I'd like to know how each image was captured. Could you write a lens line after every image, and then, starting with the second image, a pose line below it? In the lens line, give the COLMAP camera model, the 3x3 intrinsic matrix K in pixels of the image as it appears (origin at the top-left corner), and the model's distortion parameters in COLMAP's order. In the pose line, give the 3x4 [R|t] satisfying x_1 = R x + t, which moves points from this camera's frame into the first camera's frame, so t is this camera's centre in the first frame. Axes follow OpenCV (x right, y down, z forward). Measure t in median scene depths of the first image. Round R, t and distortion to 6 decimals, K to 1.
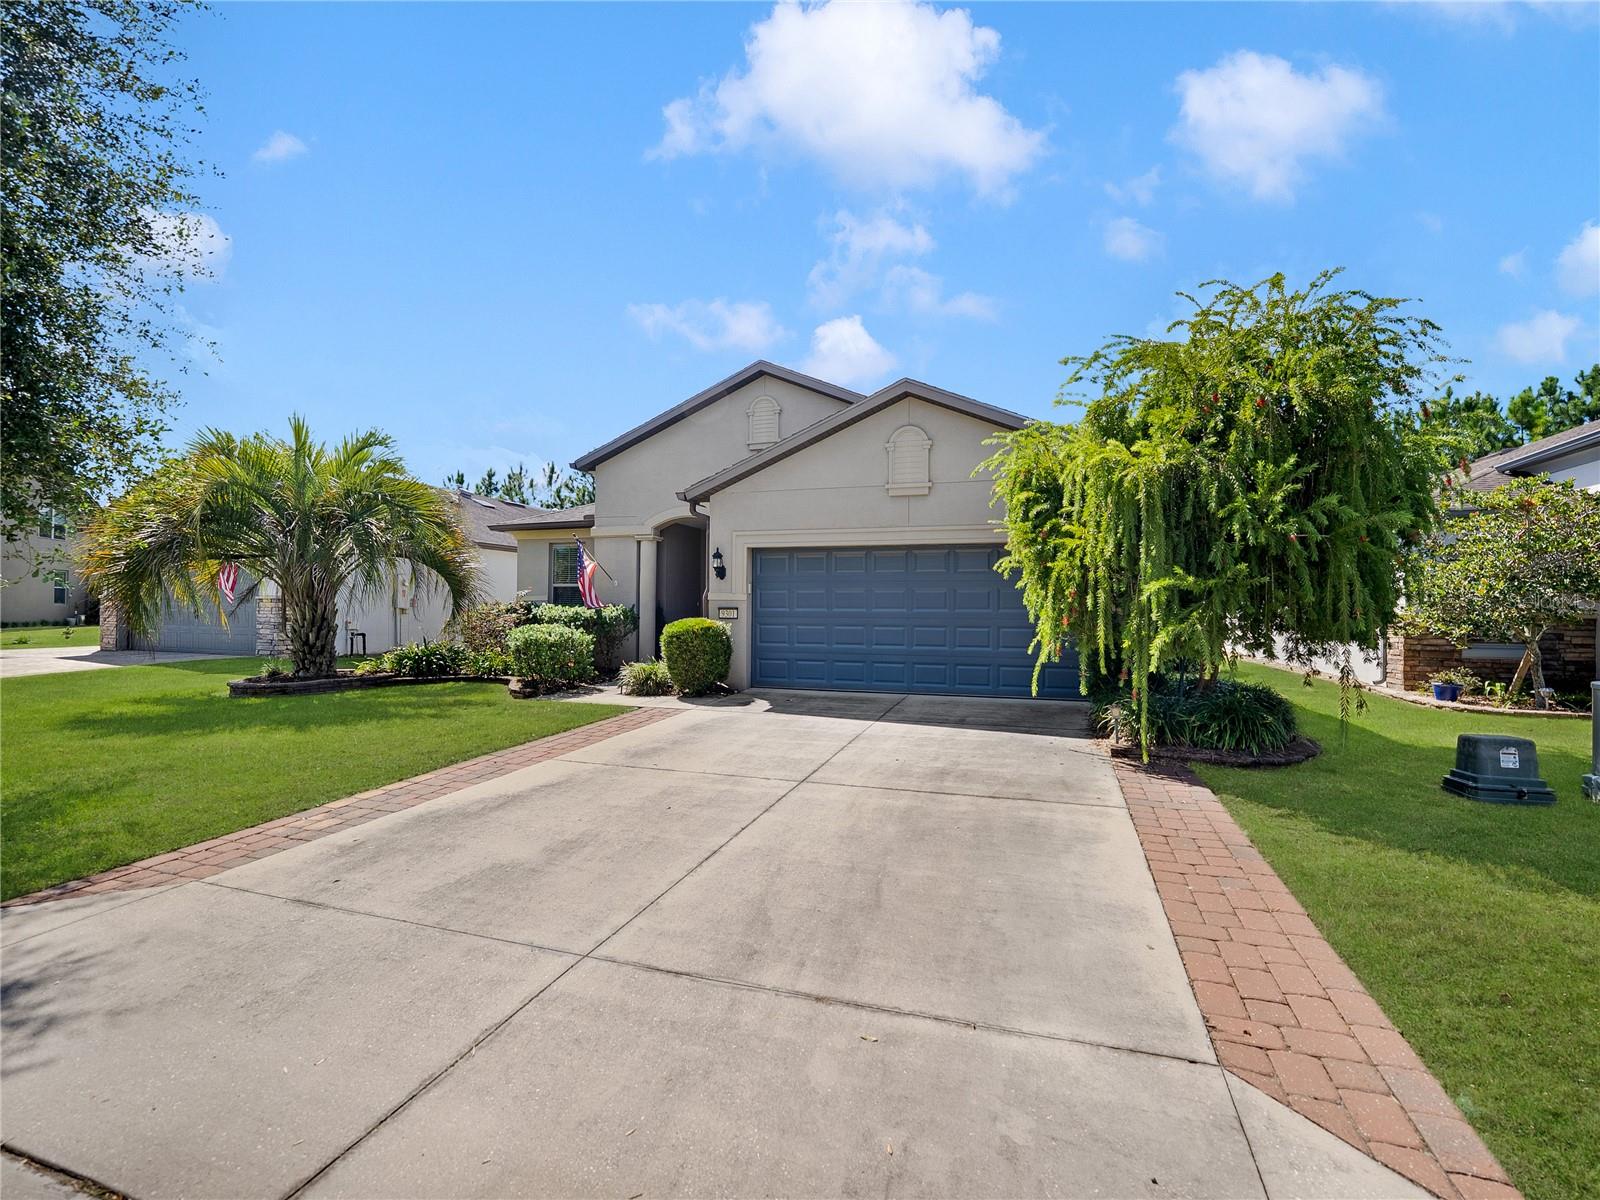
lens RADIAL K [[759.2, 0, 794.1], [0, 759.2, 603.6], [0, 0, 1]] dist [-0.024042, 0.001135]
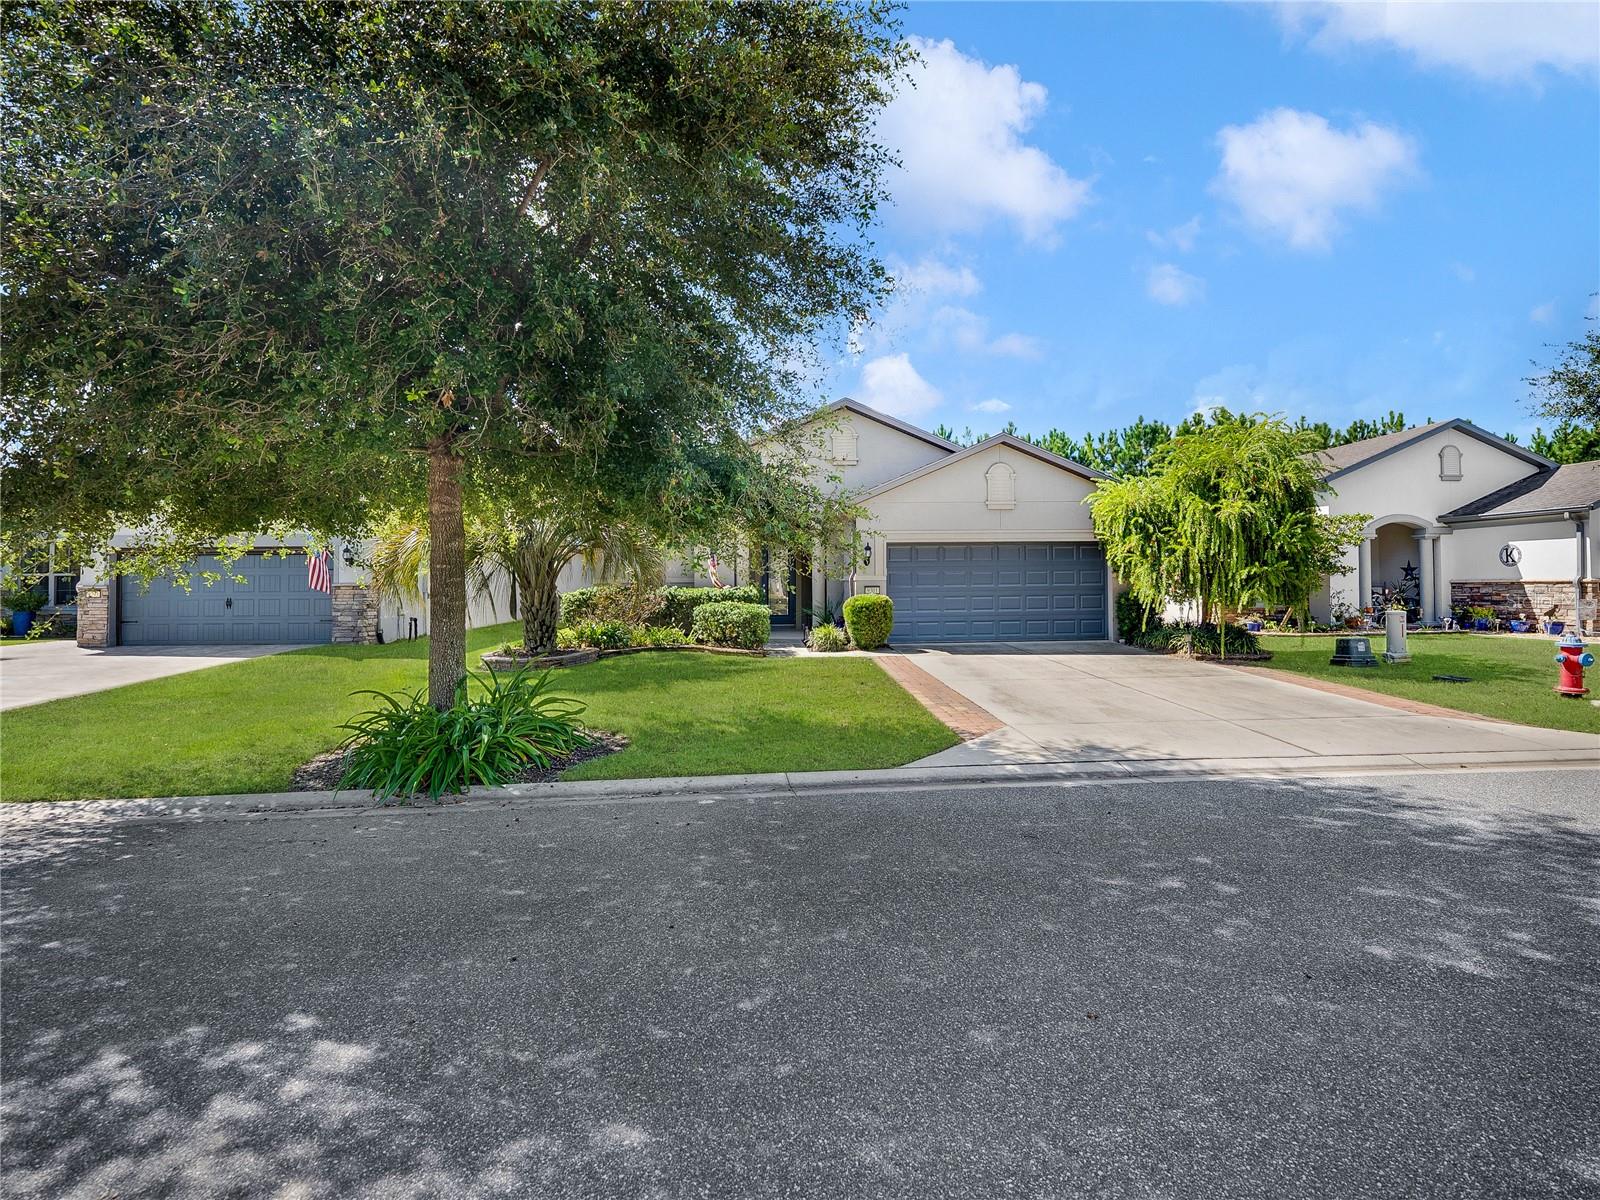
lens RADIAL K [[769.4, 0, 816.9], [0, 769.4, 582.7], [0, 0, 1]] dist [-0.014482, 0.000590]
pose [[0.923675, -0.016387, 0.382825, -1.024960], [0.014384, 0.999864, 0.008093, -0.018910], [-0.382906, -0.001969, 0.923785, -0.356338]]
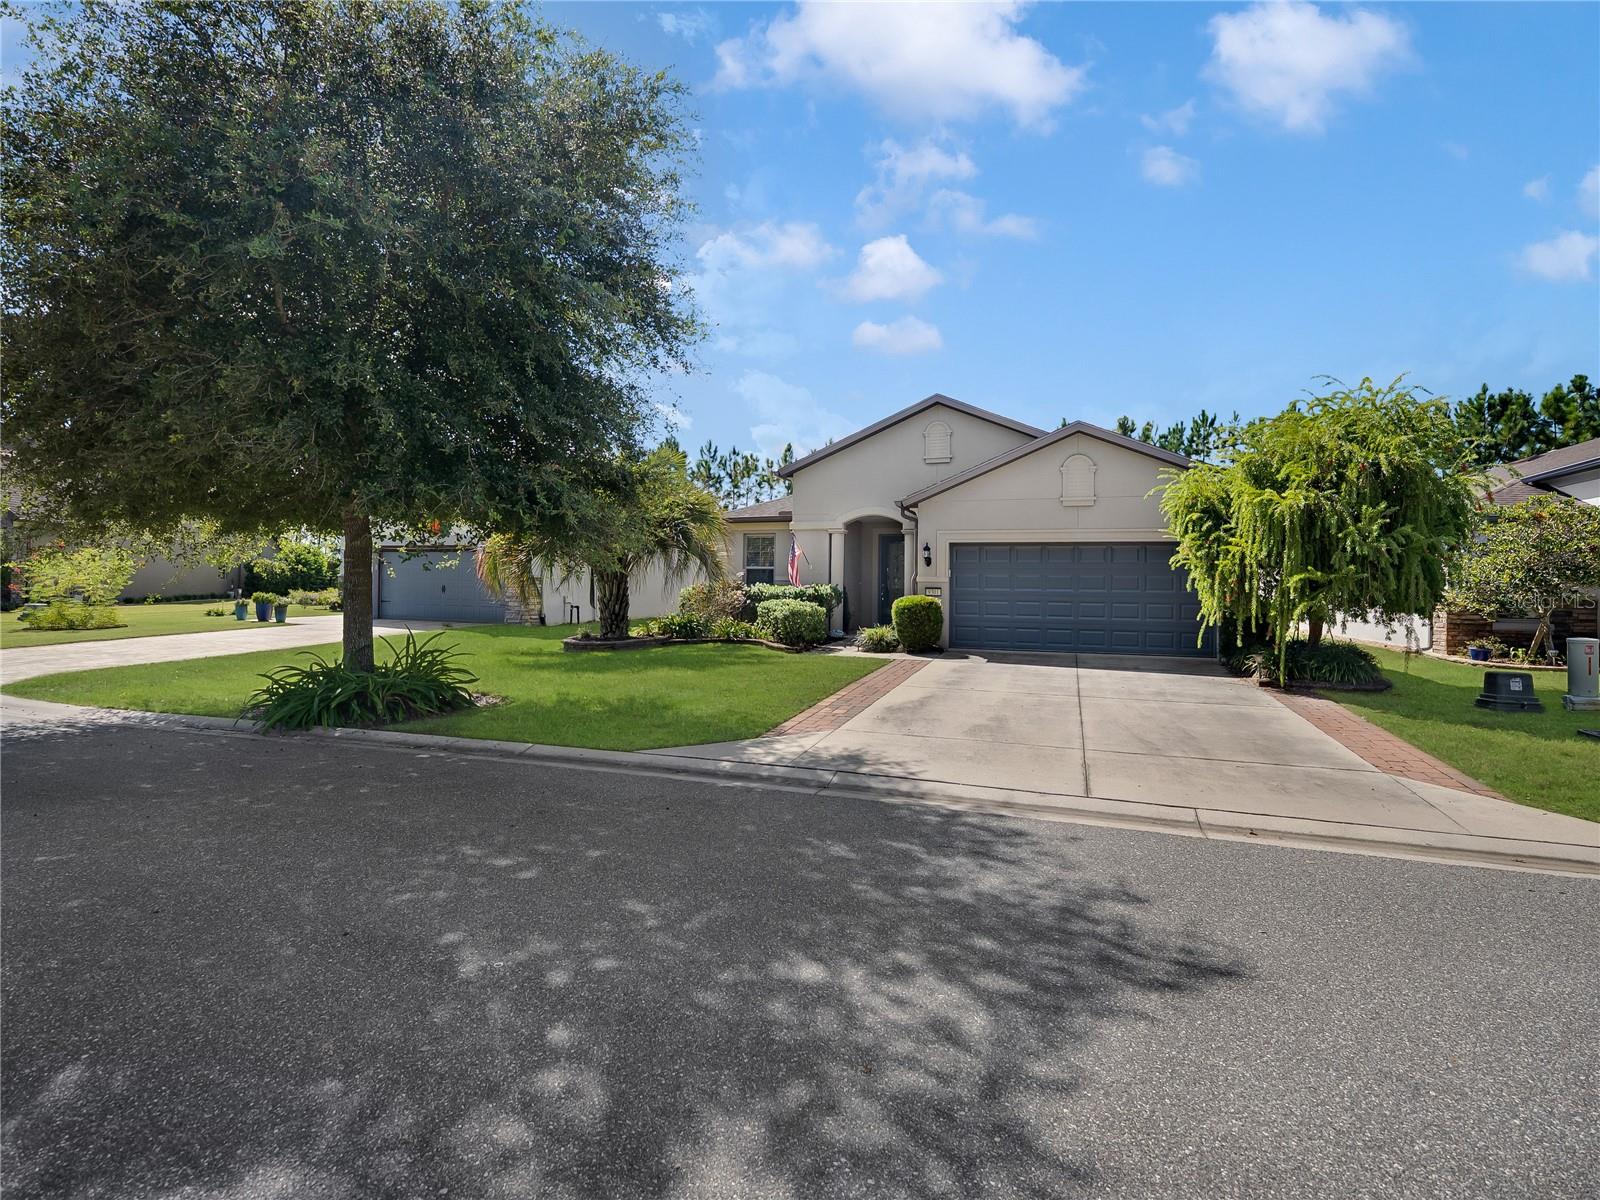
lens RADIAL K [[769.2, 0, 801.5], [0, 769.2, 571.2], [0, 0, 1]] dist [-0.017034, -0.000887]
pose [[0.999870, 0.005827, -0.015067, -0.427584], [-0.005994, 0.999921, -0.011011, -0.010441], [0.015001, 0.011100, 0.999826, -0.504282]]
